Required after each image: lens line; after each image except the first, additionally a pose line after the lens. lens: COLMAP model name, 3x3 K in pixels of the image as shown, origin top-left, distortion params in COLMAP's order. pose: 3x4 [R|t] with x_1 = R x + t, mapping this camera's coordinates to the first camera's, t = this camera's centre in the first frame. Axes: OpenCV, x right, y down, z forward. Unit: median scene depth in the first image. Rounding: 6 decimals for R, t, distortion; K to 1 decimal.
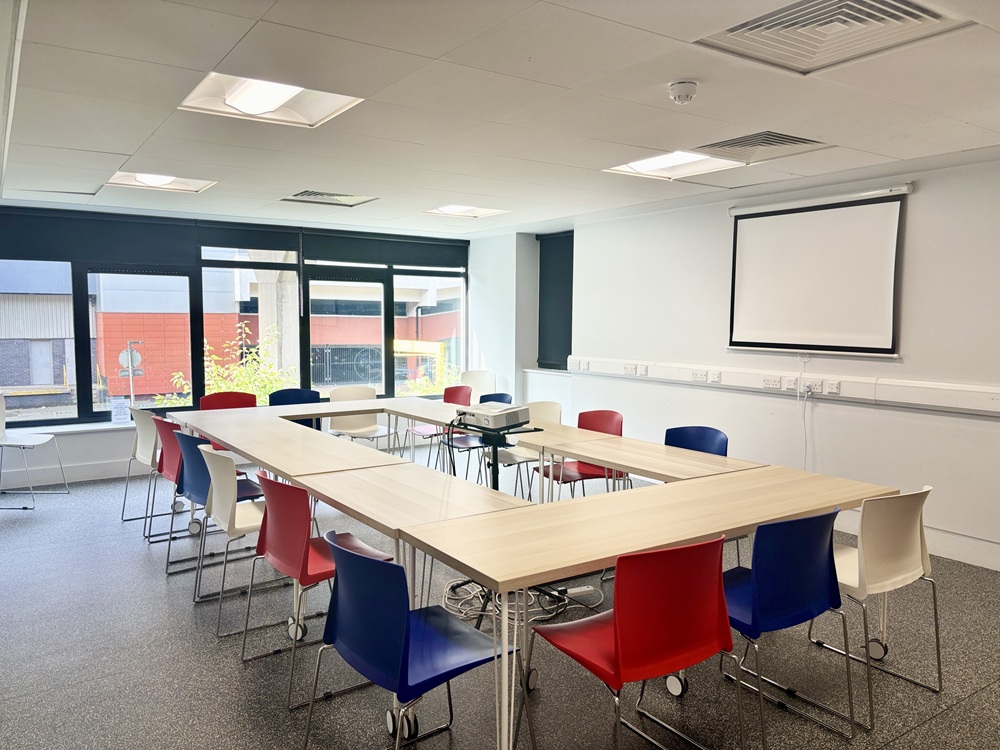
lens RADIAL K [[756.9, 0, 507.5], [0, 756.9, 375.4], [0, 0, 1]] dist [0.058564, -0.070095]
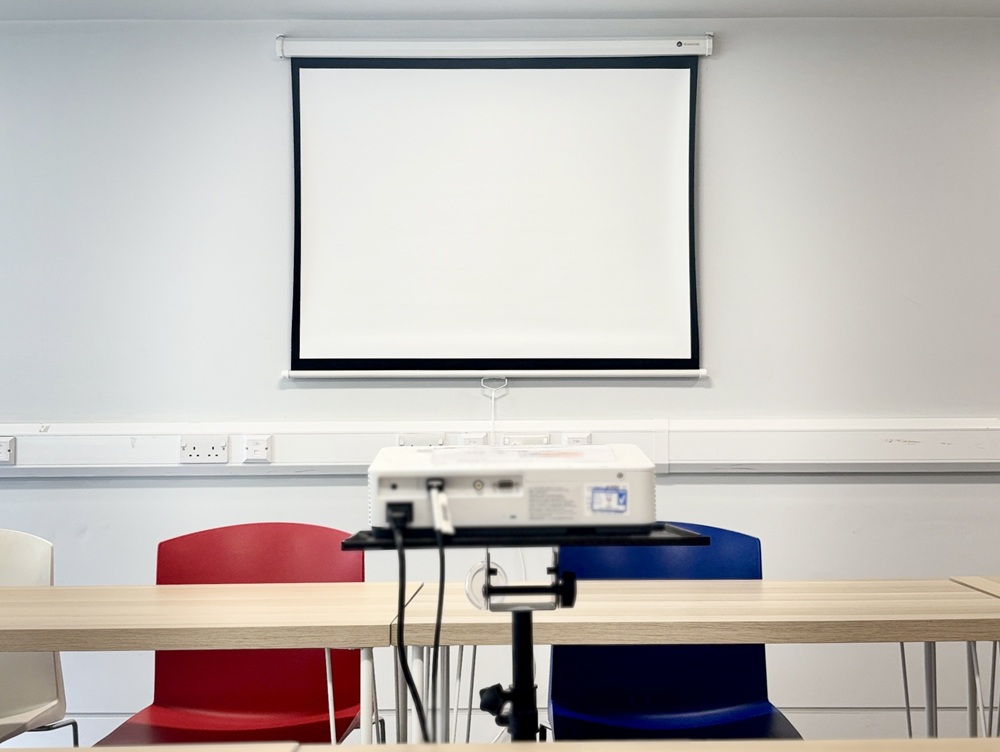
lens RADIAL K [[756.9, 0, 495.3], [0, 756.9, 373.3], [0, 0, 1]] dist [0.058564, -0.070095]
pose [[0.559627, -0.011038, 0.828671, 0.016034], [0.075771, 0.996405, -0.037899, -0.016313], [-0.825273, 0.083998, 0.558452, 0.826223]]
